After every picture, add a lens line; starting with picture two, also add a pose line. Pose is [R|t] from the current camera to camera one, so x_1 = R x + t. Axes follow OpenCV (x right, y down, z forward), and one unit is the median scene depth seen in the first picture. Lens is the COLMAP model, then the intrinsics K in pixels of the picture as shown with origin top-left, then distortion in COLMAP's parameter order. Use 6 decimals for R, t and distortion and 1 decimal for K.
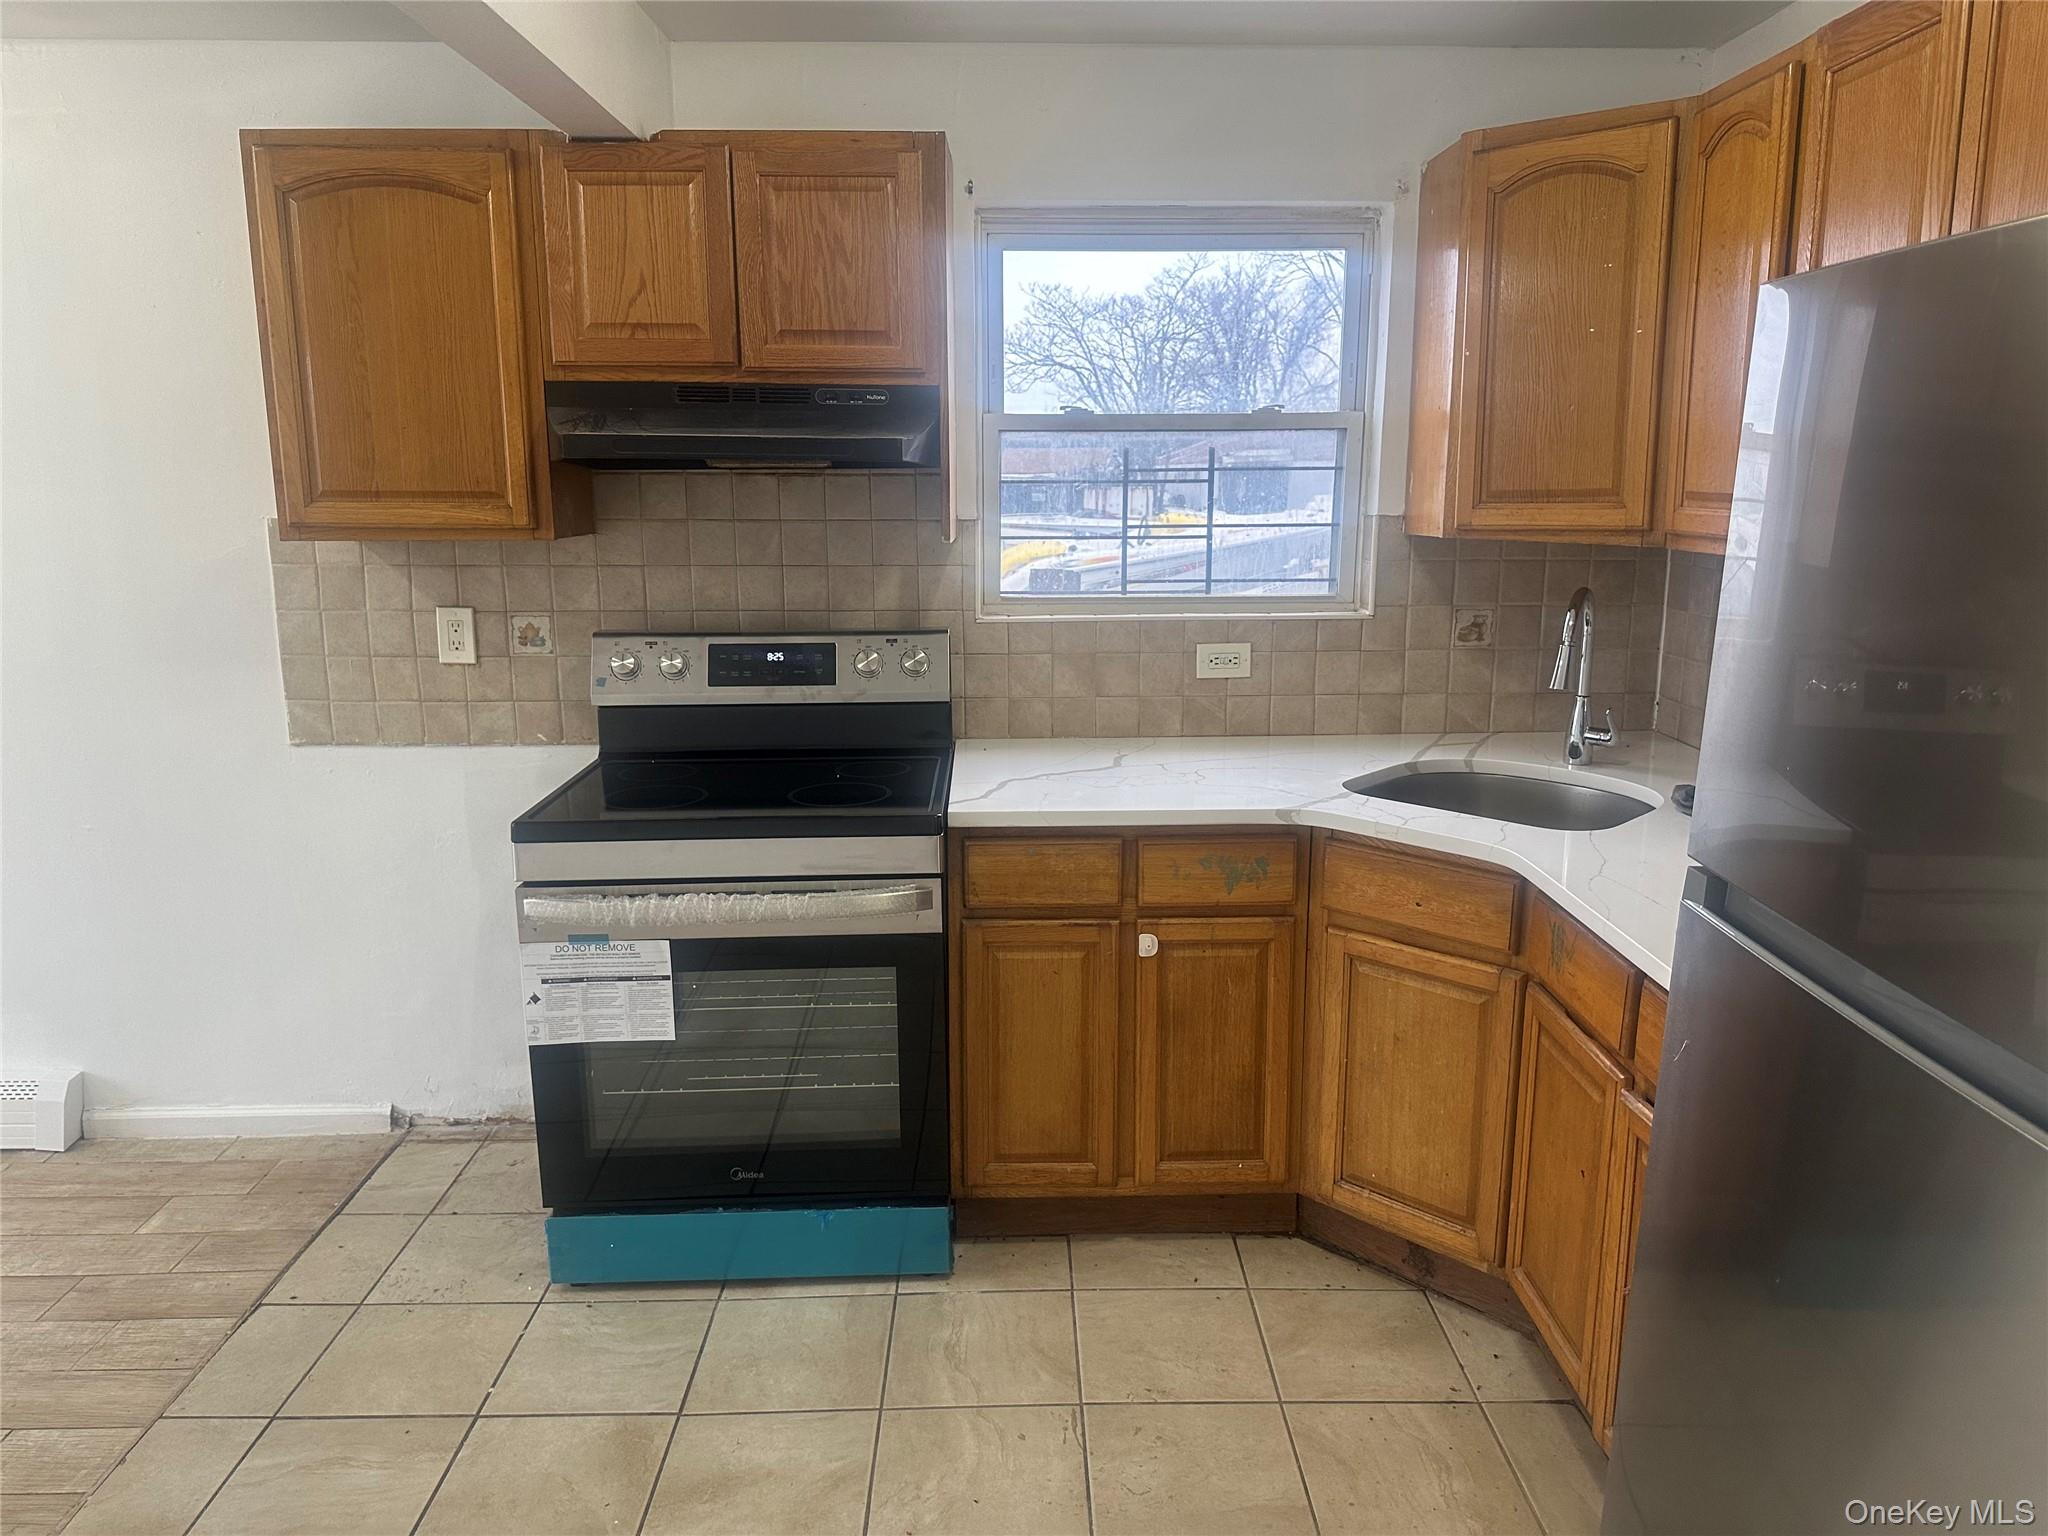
lens RADIAL K [[1432.4, 0, 1020.3], [0, 1432.4, 765.3], [0, 0, 1]] dist [0.018338, -0.025279]
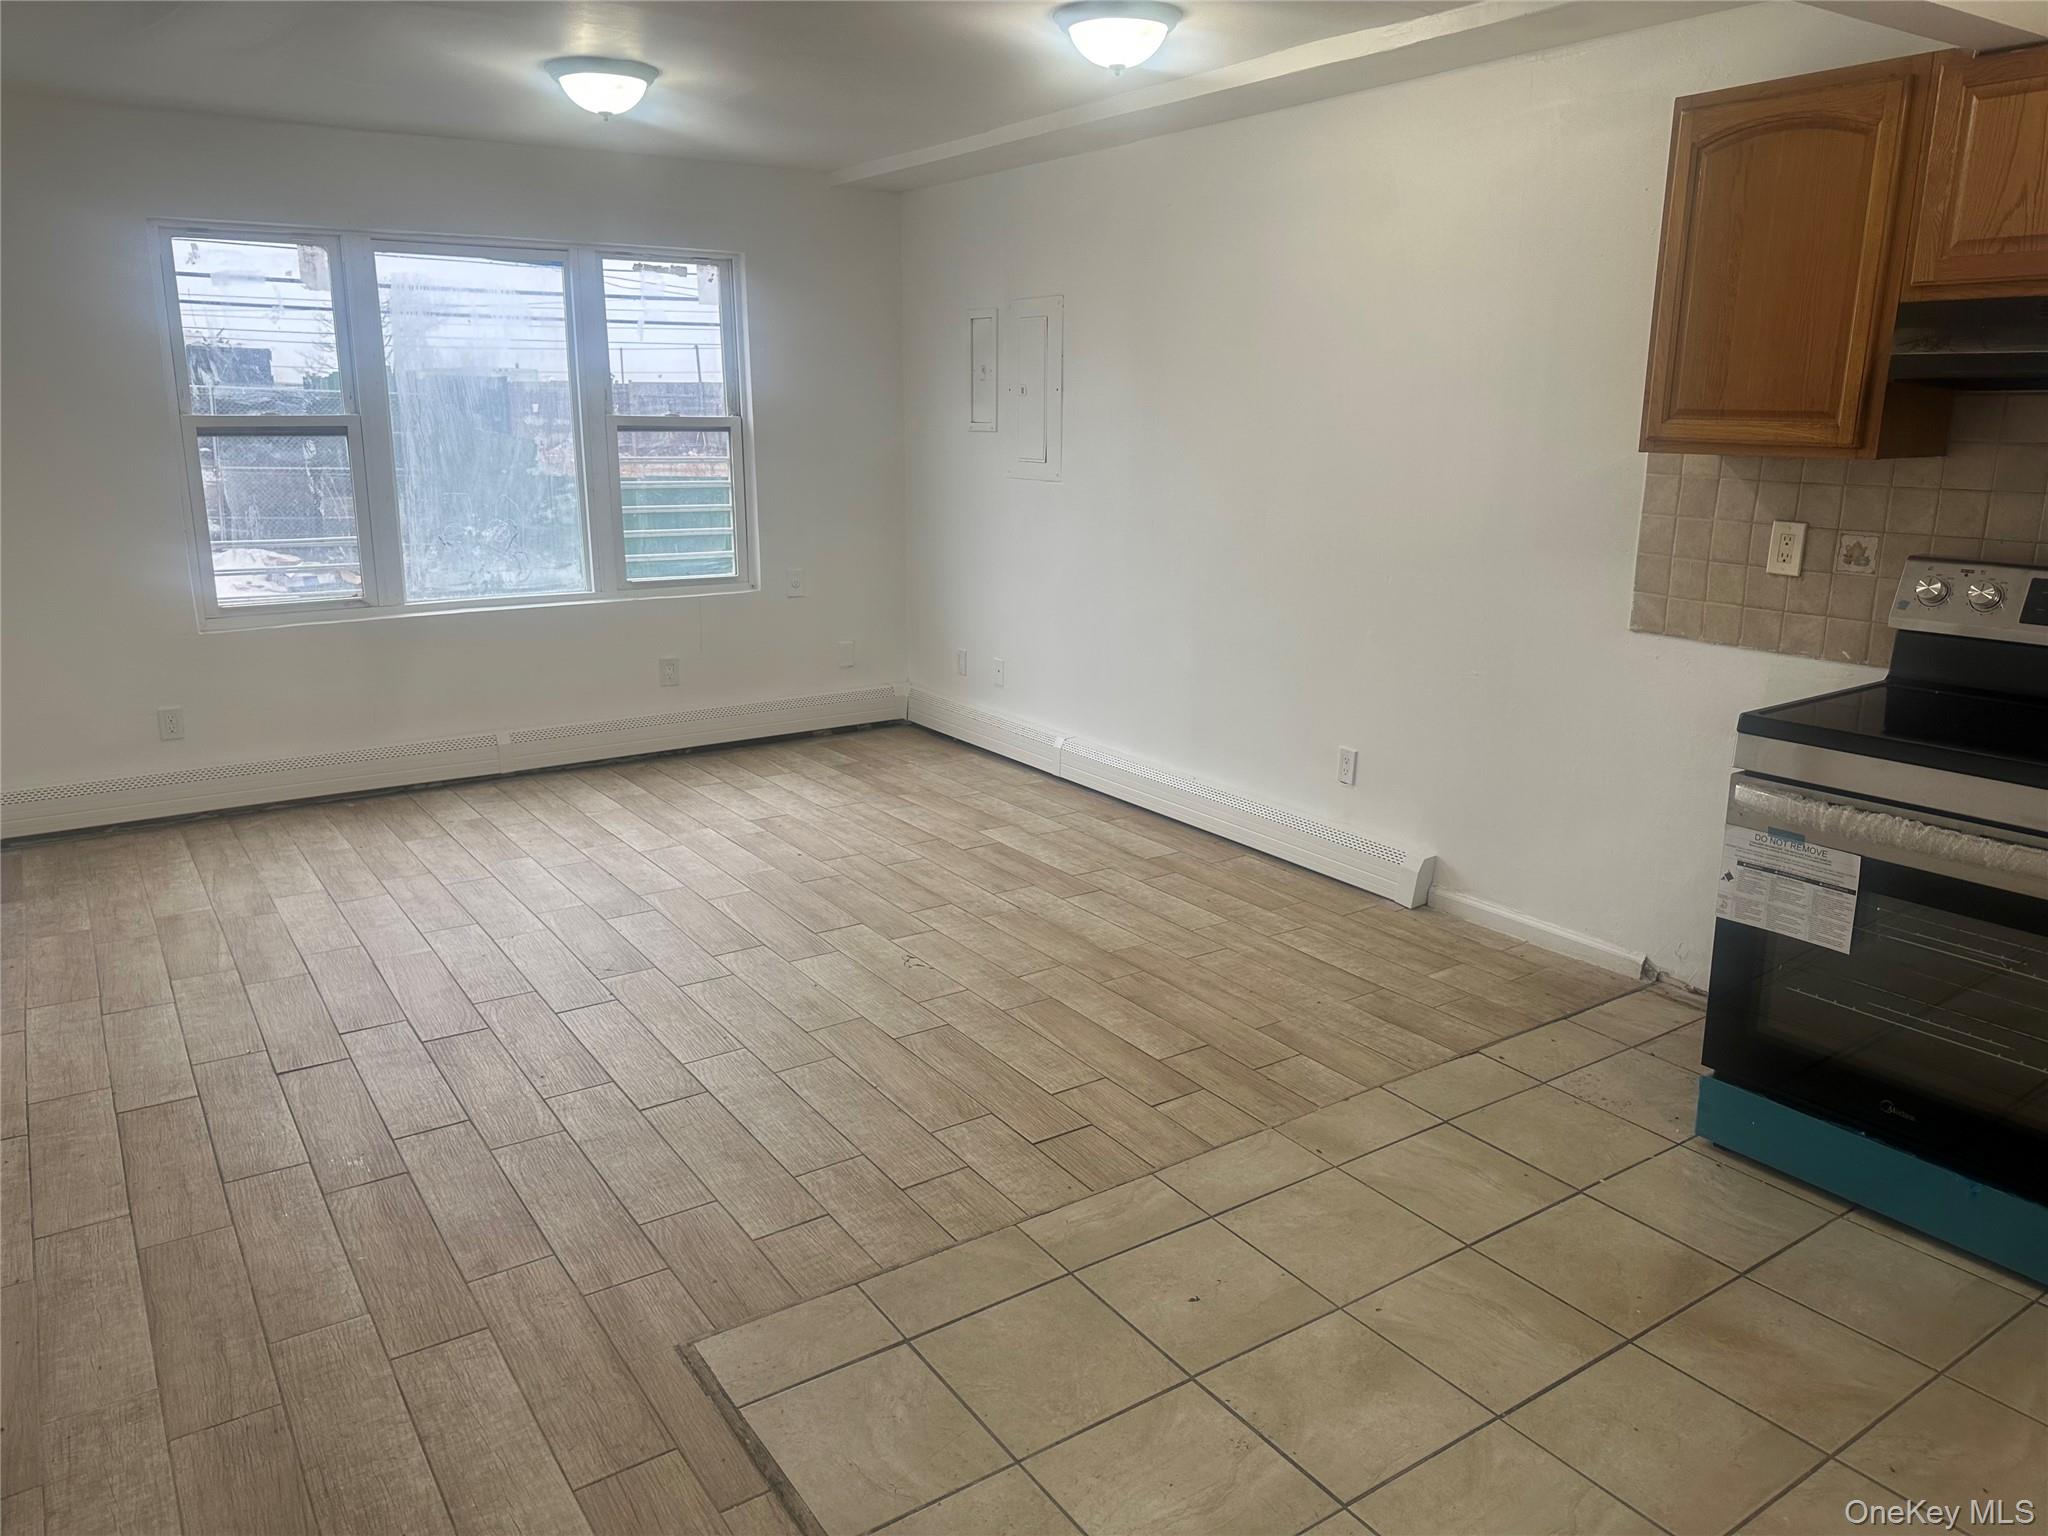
lens RADIAL K [[1432.4, 0, 1032.7], [0, 1432.4, 760.8], [0, 0, 1]] dist [0.018338, -0.025279]
pose [[0.547642, 0.207025, -0.810696, 0.228040], [-0.166431, 0.976498, 0.136938, 0.012618], [0.819993, 0.059932, 0.569227, -0.065388]]
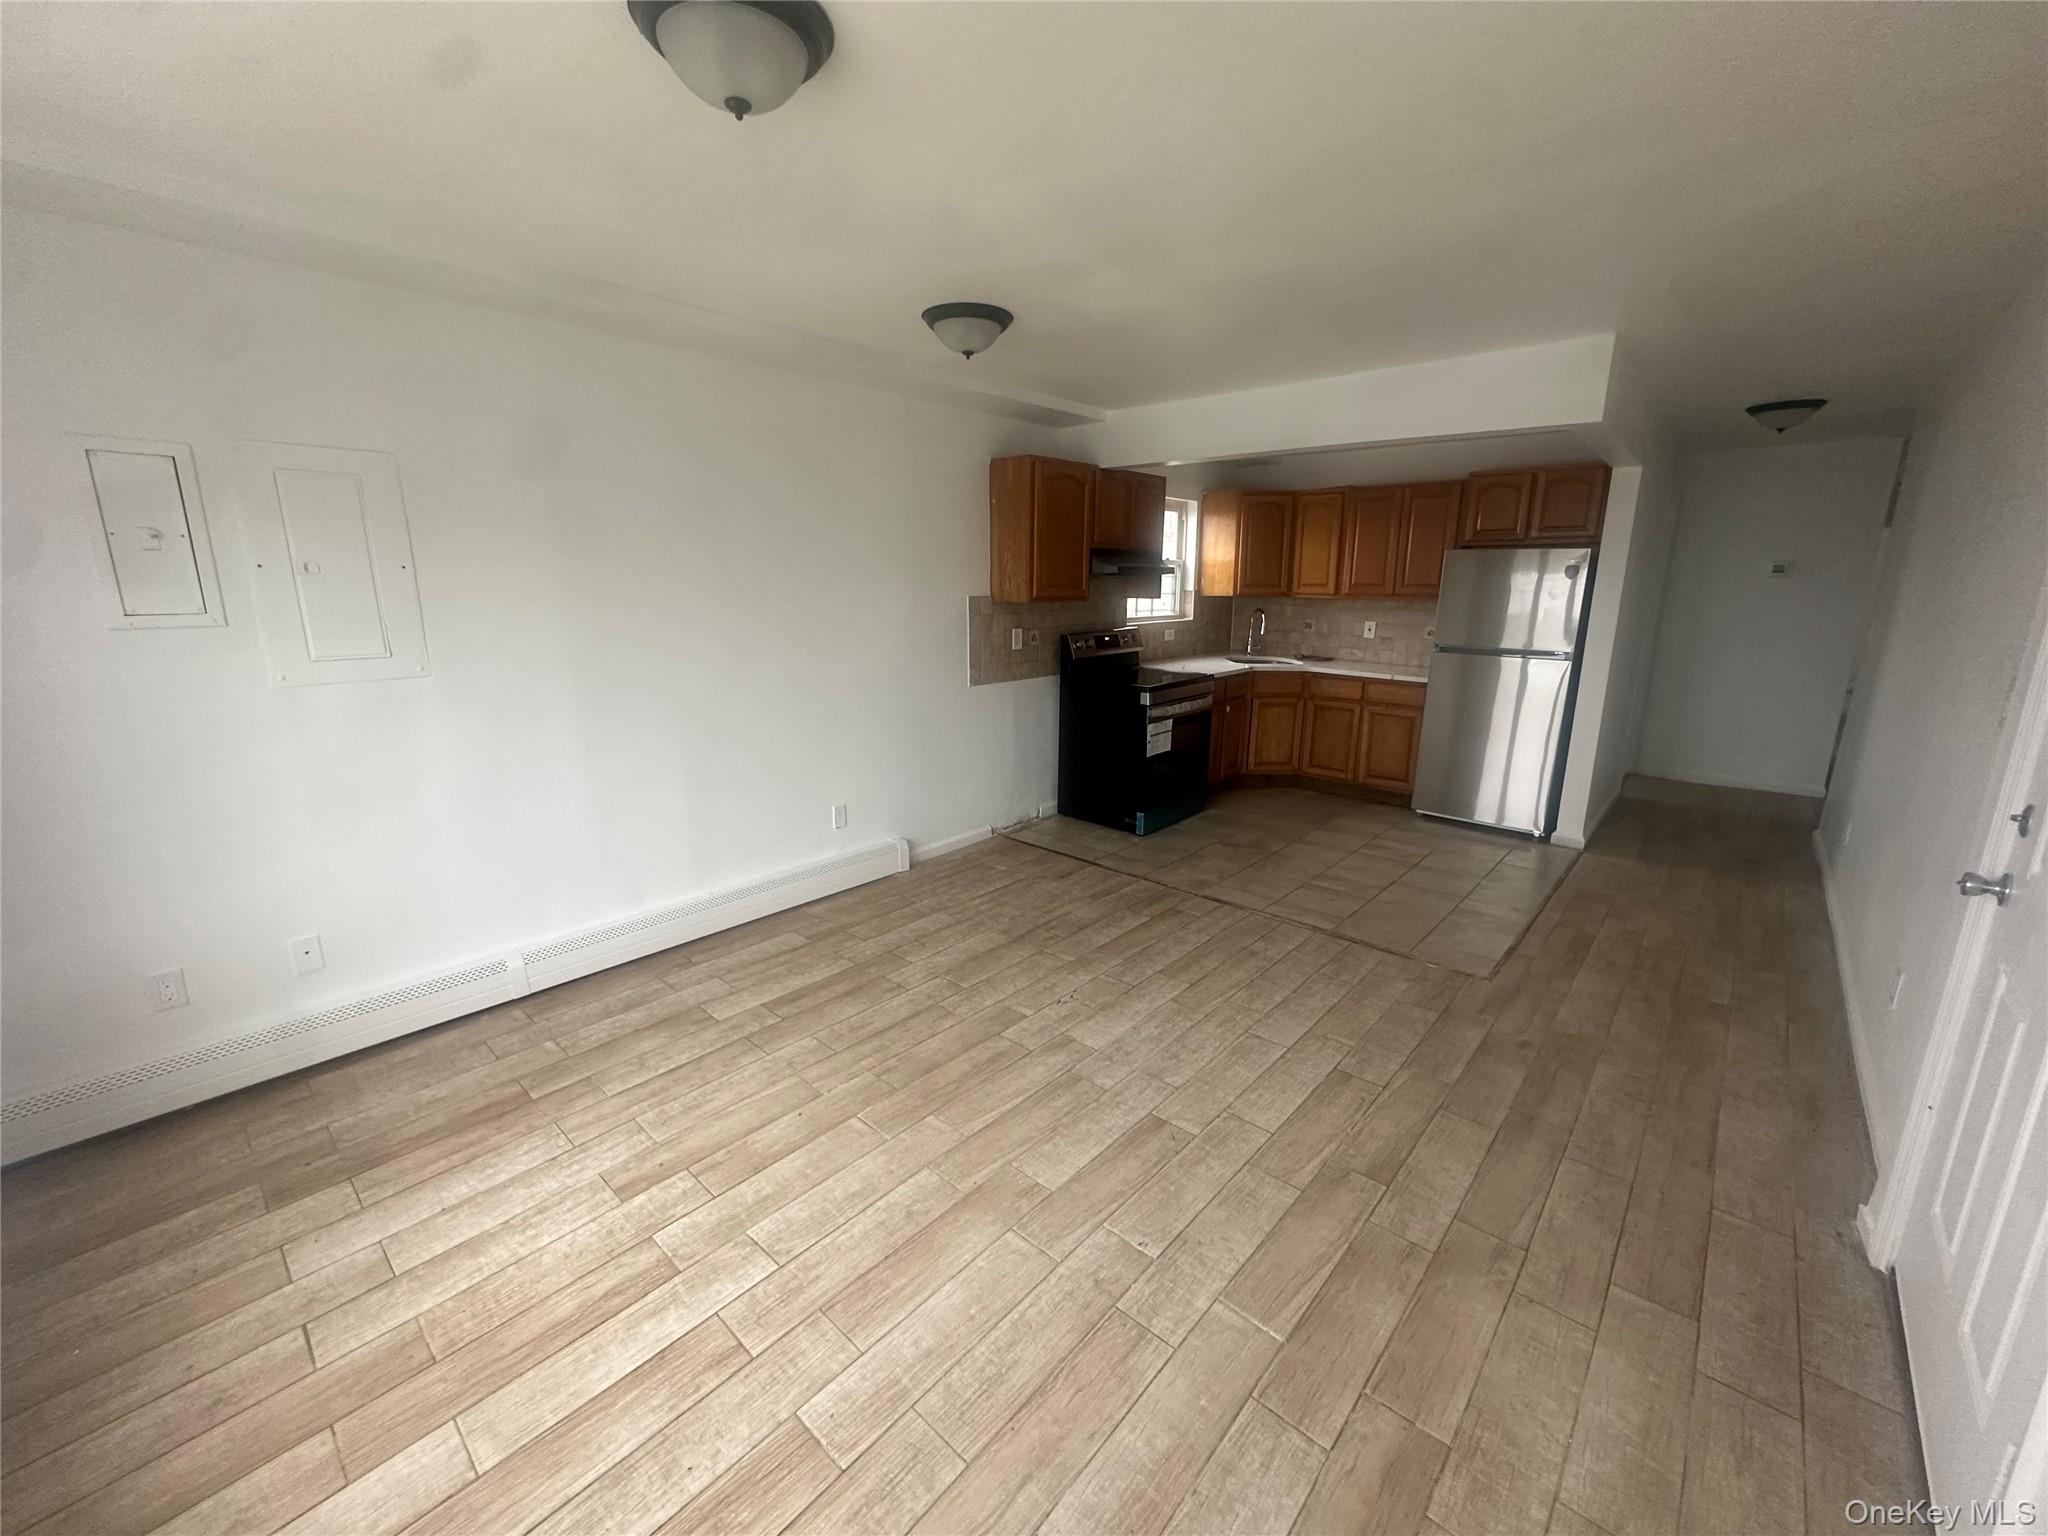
lens RADIAL K [[819.8, 0, 1025.6], [0, 819.8, 762.9], [0, 0, 1]] dist [-0.002619, -0.000093]
pose [[0.683443, -0.158954, 0.712488, -1.732676], [0.132299, 0.986814, 0.093249, -0.001923], [-0.717915, 0.030532, 0.695461, -0.077613]]
